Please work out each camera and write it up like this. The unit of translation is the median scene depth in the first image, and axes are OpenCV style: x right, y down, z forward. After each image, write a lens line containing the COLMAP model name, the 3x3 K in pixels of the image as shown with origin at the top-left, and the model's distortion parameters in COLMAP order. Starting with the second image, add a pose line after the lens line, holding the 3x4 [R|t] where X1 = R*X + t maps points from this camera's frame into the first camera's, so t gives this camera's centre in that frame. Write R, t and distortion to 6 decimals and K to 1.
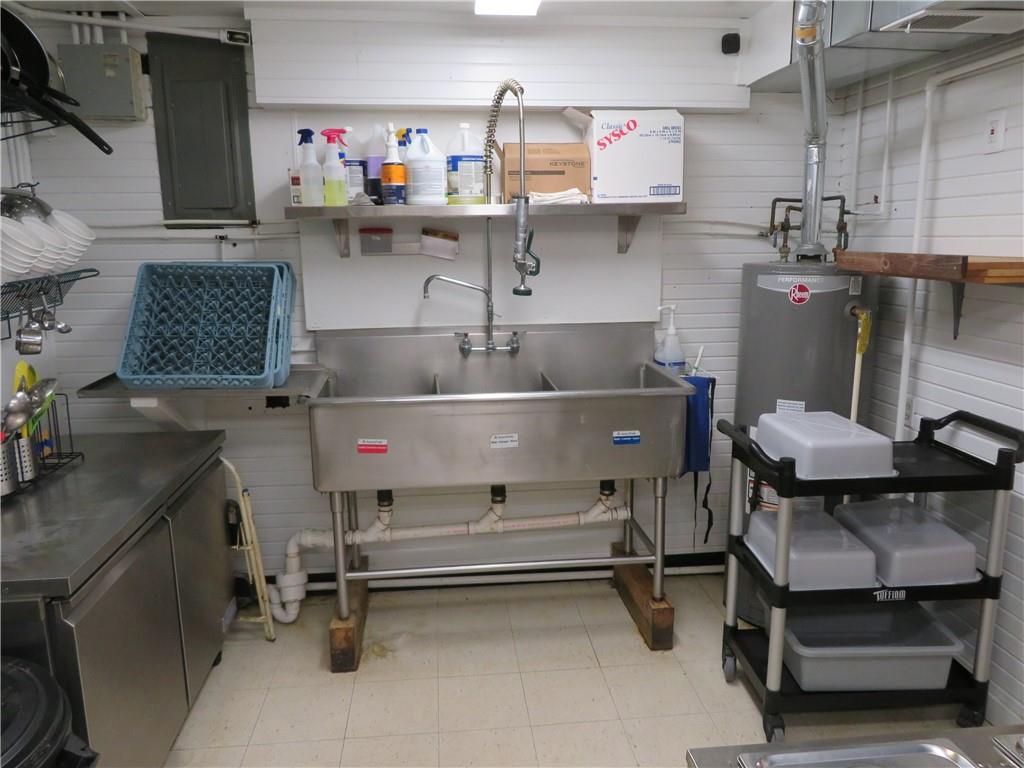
lens RADIAL K [[750.0, 0, 511.2], [0, 750.0, 382.9], [0, 0, 1]] dist [-0.001883, 0.005869]
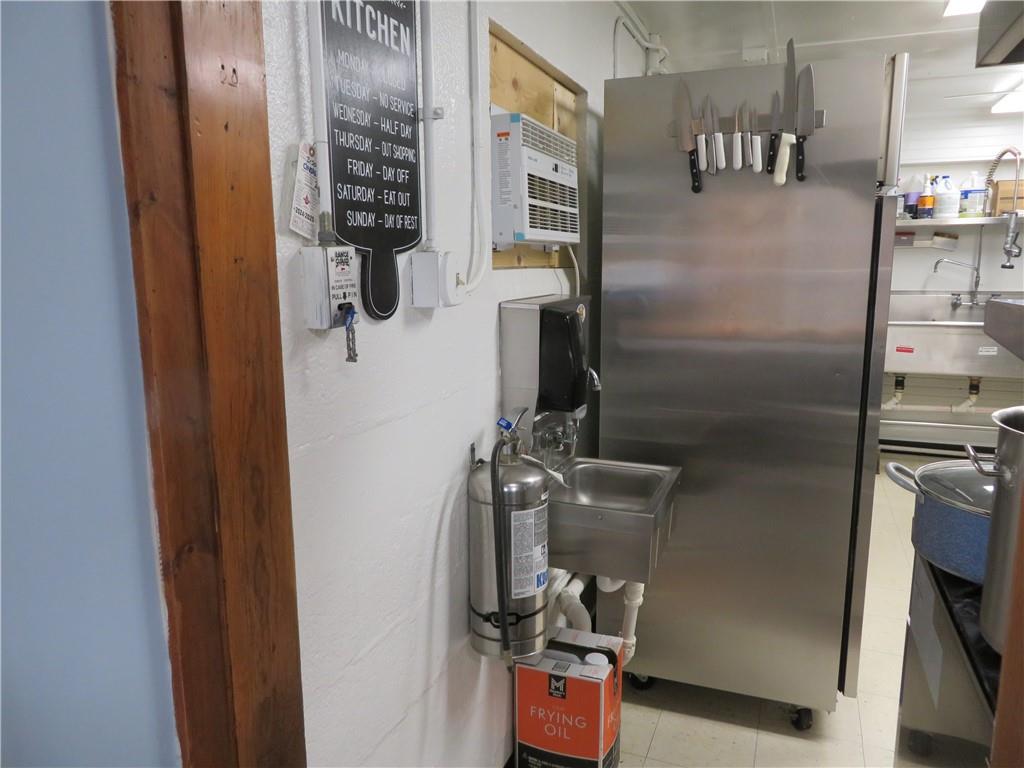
lens RADIAL K [[750.0, 0, 512.7], [0, 750.0, 385.4], [0, 0, 1]] dist [-0.001883, 0.005869]
pose [[0.893419, 0.080145, -0.442018, -0.209403], [-0.089267, 0.996008, 0.000164, 0.244131], [0.440266, 0.039311, 0.897006, -1.013496]]
